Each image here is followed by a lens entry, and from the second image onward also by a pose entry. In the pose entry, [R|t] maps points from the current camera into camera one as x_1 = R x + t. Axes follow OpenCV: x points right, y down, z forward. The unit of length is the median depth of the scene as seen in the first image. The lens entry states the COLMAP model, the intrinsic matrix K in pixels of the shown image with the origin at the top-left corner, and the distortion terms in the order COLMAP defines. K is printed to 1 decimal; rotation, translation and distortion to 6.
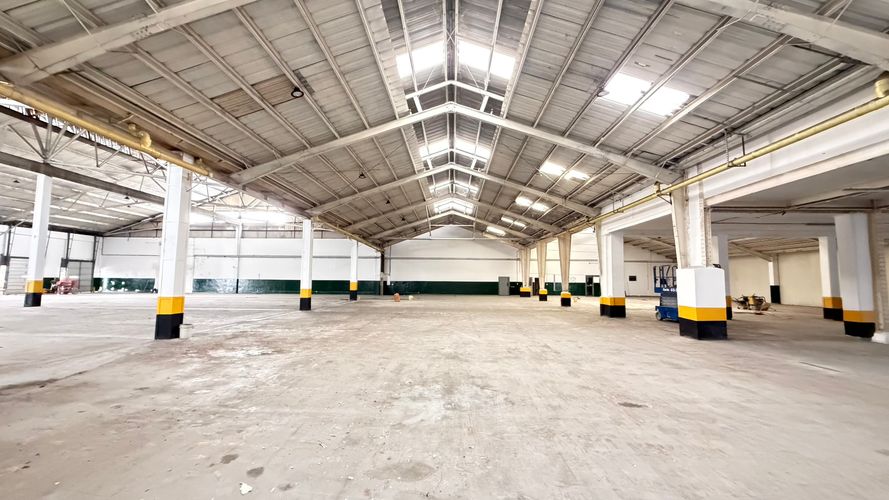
lens RADIAL K [[354.6, 0, 440.3], [0, 354.6, 250.6], [0, 0, 1]] dist [0.000216, 0.000150]
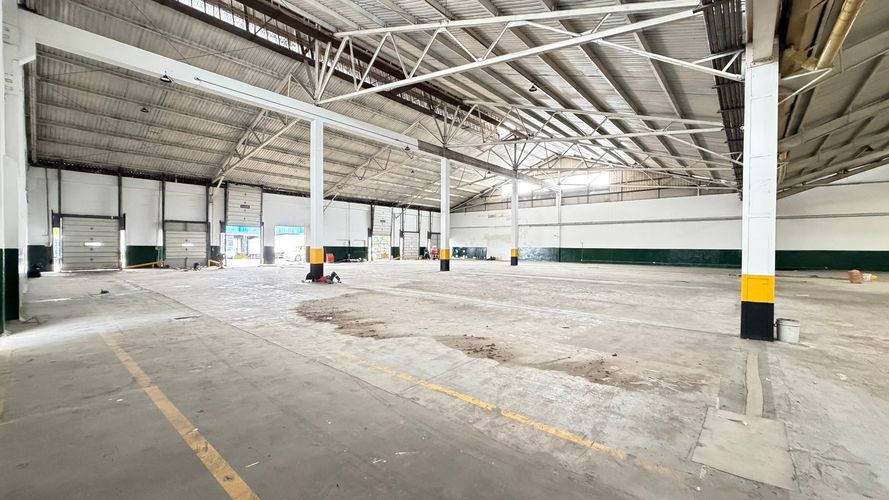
lens RADIAL K [[354.6, 0, 440.4], [0, 354.6, 248.9], [0, 0, 1]] dist [0.000216, 0.000150]
pose [[0.773804, 0.000578, -0.633425, -0.231941], [0.052218, 0.996538, 0.064700, 0.003470], [0.631269, -0.083141, 0.771094, 0.042906]]
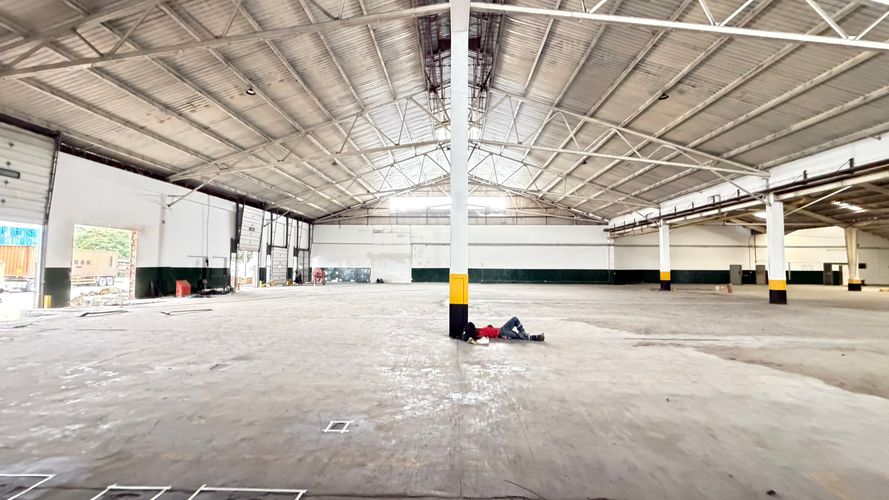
lens RADIAL K [[354.6, 0, 439.6], [0, 354.6, 257.5], [0, 0, 1]] dist [0.000216, 0.000150]
pose [[0.999952, -0.004114, -0.008922, -0.690587], [0.004593, 0.998512, 0.054346, -0.000684], [0.008685, -0.054385, 0.998482, 0.055974]]
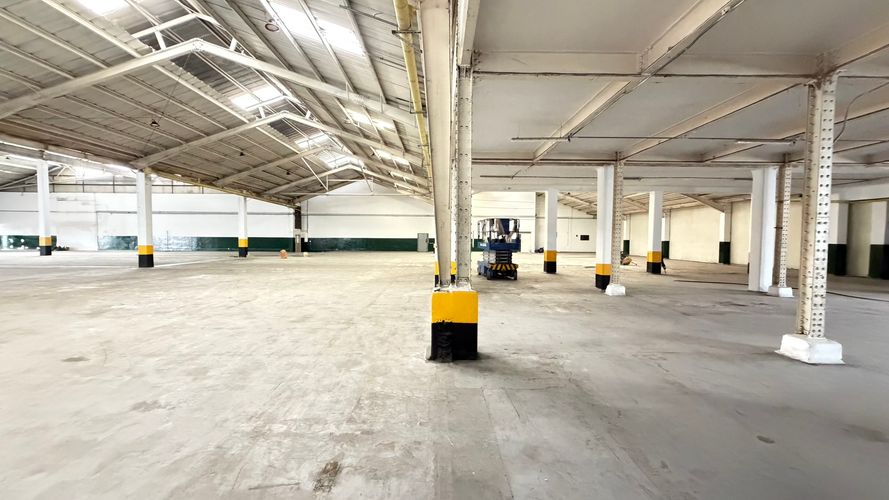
lens RADIAL K [[354.6, 0, 440.7], [0, 354.6, 249.7], [0, 0, 1]] dist [0.000216, 0.000150]
pose [[0.999138, -0.004411, 0.041284, 0.215763], [-0.000481, 0.993042, 0.117756, 0.003253], [-0.041517, -0.117674, 0.992184, 0.004654]]
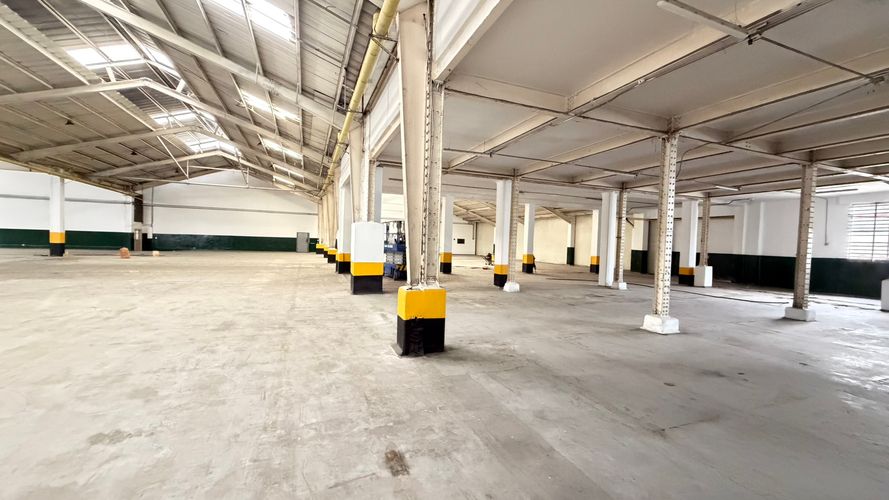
lens RADIAL K [[354.6, 0, 440.8], [0, 354.6, 250.6], [0, 0, 1]] dist [0.000216, 0.000150]
pose [[0.921306, 0.009890, 0.388712, 0.173542], [-0.055161, 0.992891, 0.105478, 0.003537], [-0.384905, -0.118620, 0.915302, 0.003489]]
